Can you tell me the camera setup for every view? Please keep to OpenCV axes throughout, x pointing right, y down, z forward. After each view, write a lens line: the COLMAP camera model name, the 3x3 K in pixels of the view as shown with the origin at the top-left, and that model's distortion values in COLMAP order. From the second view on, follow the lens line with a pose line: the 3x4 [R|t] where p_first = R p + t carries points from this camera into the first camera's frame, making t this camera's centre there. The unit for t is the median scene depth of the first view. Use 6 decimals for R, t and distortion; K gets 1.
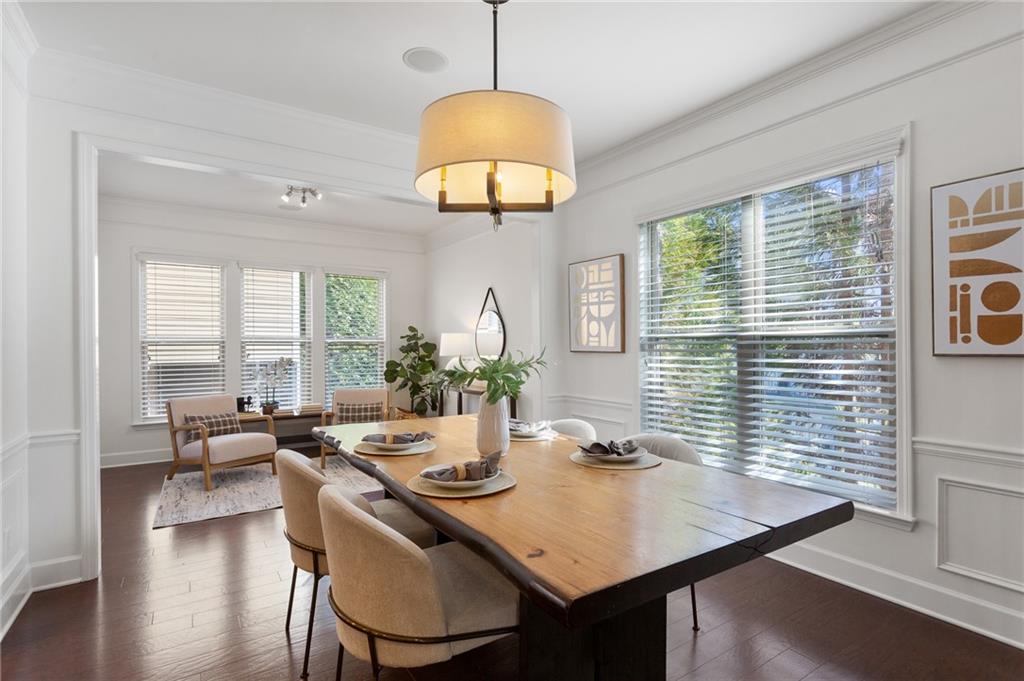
lens RADIAL K [[505.5, 0, 513.5], [0, 505.5, 344.4], [0, 0, 1]] dist [-0.017051, 0.007651]
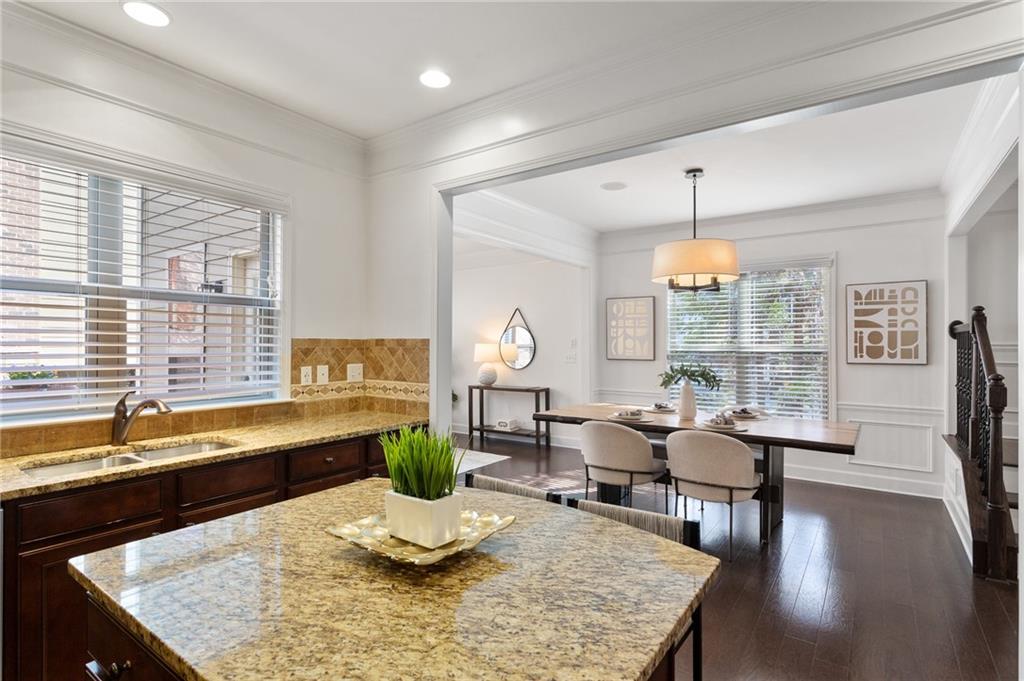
lens RADIAL K [[505.5, 0, 510.1], [0, 505.5, 343.0], [0, 0, 1]] dist [-0.017051, 0.007651]
pose [[0.933327, 0.006196, 0.358974, -0.623183], [-0.005980, 0.999981, -0.001712, -0.025693], [-0.358978, -0.000549, 0.933346, -0.238584]]
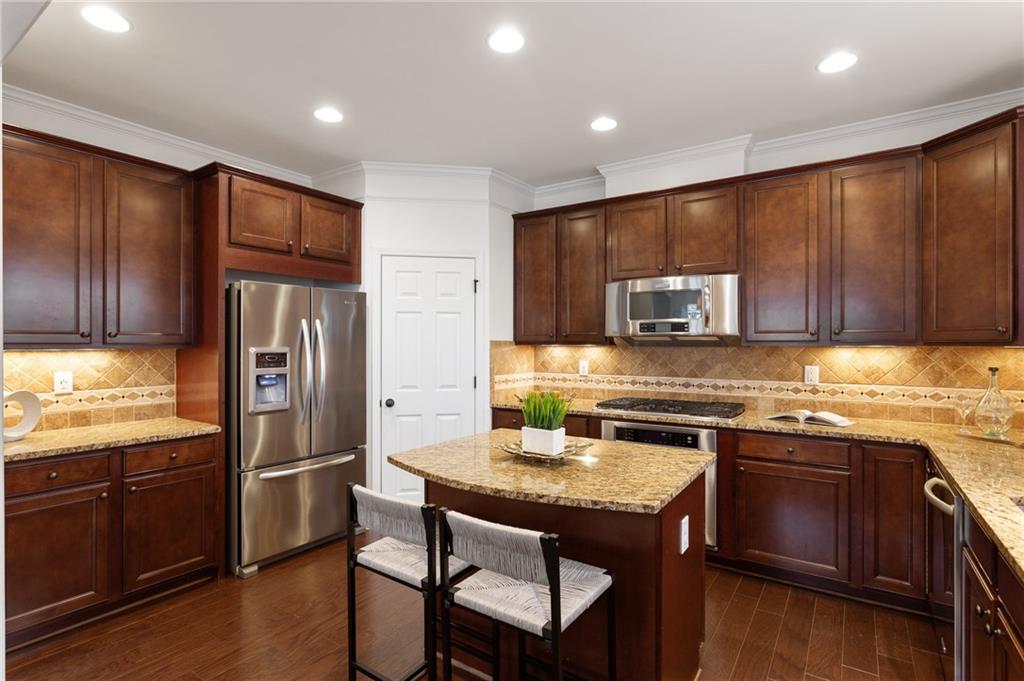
lens RADIAL K [[505.5, 0, 511.4], [0, 505.5, 347.2], [0, 0, 1]] dist [-0.017051, 0.007651]
pose [[-0.922435, 0.009027, -0.386046, -0.373371], [0.004172, 0.999901, 0.013413, -0.029661], [0.386129, 0.010762, -0.922382, 0.414421]]
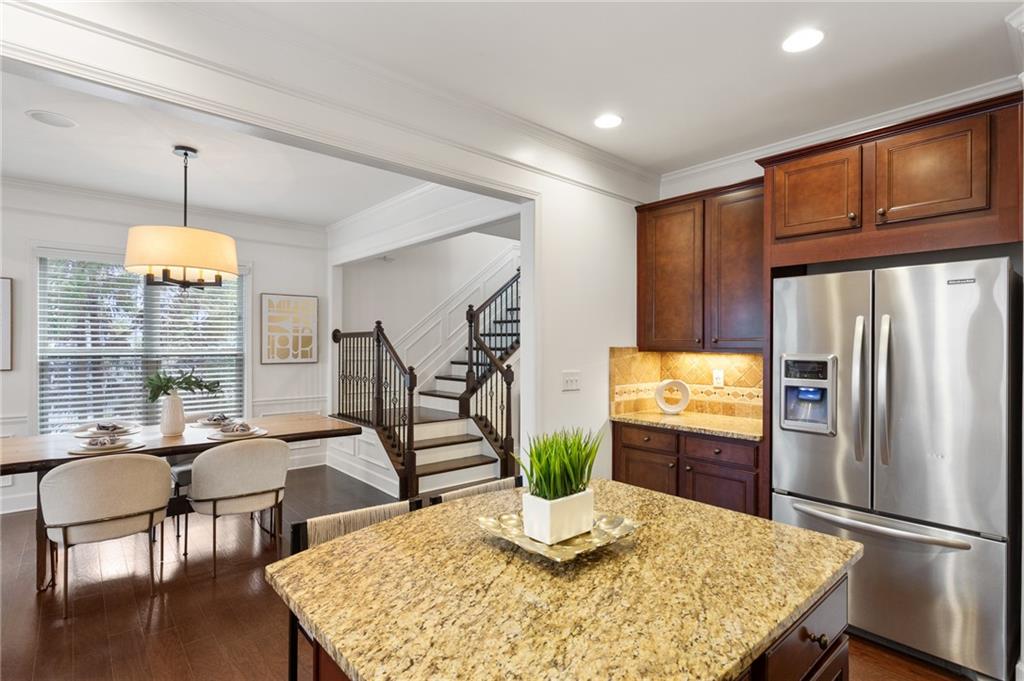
lens RADIAL K [[505.5, 0, 513.8], [0, 505.5, 356.4], [0, 0, 1]] dist [-0.017051, 0.007651]
pose [[-0.140725, -0.017238, 0.989899, -0.832508], [-0.002272, 0.999851, 0.017088, -0.028129], [-0.990046, 0.000156, -0.140744, 0.070786]]
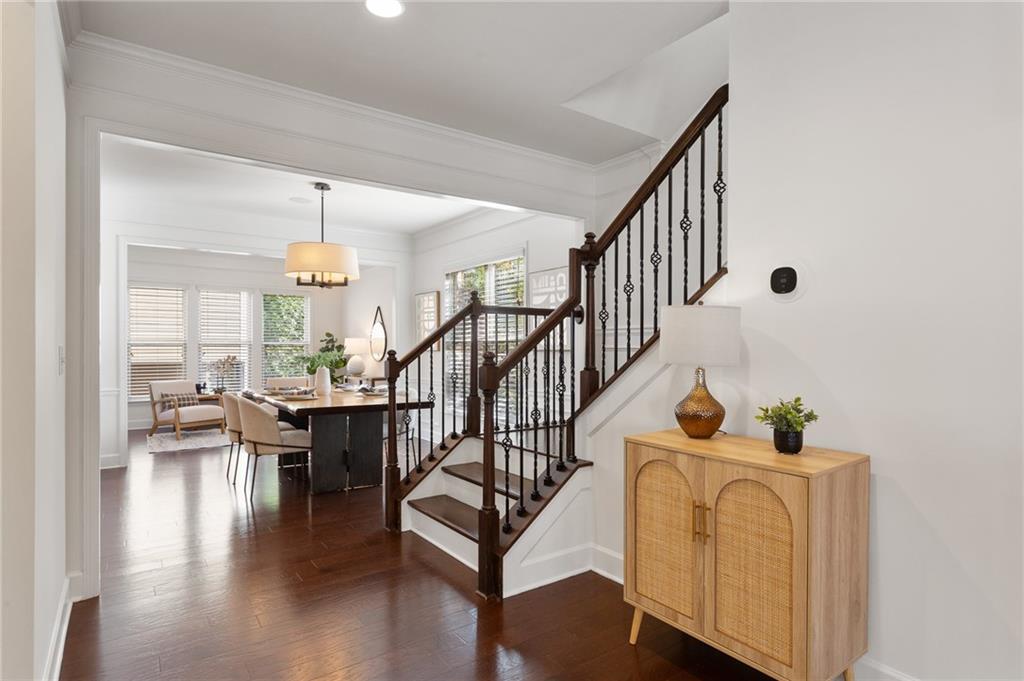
lens RADIAL K [[555.2, 0, 521.2], [0, 555.2, 345.0], [0, 0, 1]] dist [-0.008203, -0.002113]
pose [[0.998840, 0.001634, 0.048130, 0.331817], [-0.001340, 0.999980, -0.006143, 0.006687], [-0.048140, 0.006071, 0.998822, -0.687798]]
